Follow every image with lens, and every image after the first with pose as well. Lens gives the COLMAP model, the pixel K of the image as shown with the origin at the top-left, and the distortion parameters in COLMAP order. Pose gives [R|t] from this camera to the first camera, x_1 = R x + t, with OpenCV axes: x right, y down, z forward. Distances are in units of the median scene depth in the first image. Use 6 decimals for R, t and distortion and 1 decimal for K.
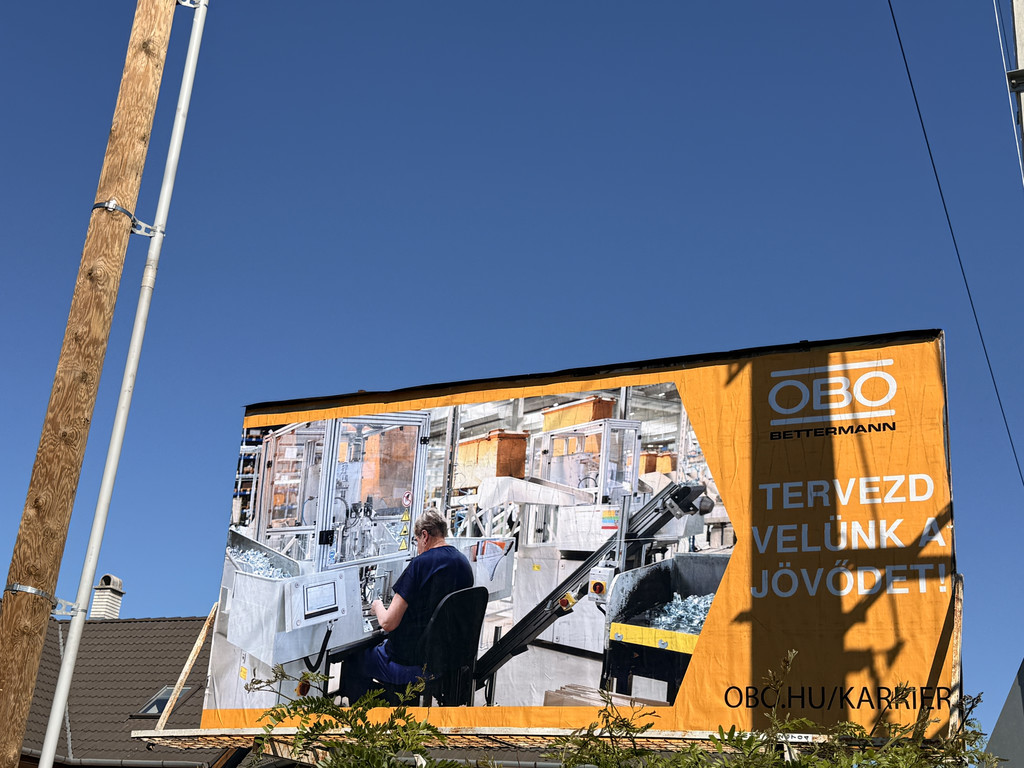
lens RADIAL K [[1384.6, 0, 518.1], [0, 1384.6, 385.6], [0, 0, 1]] dist [0.141804, 0.000000]
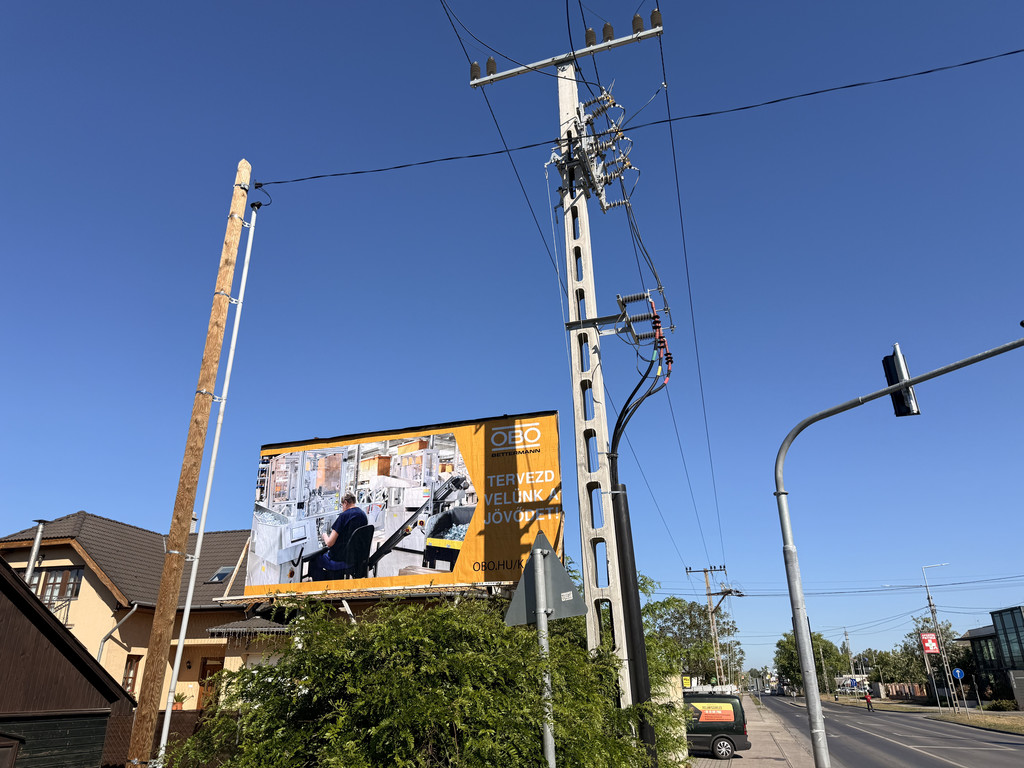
lens RADIAL K [[713.1, 0, 516.9], [0, 713.1, 380.8], [0, 0, 1]] dist [0.074612, -0.073477]
pose [[0.988410, -0.024611, 0.149802, 0.044533], [0.026757, 0.999566, -0.012328, -0.079856], [-0.149434, 0.016193, 0.988639, -0.233409]]
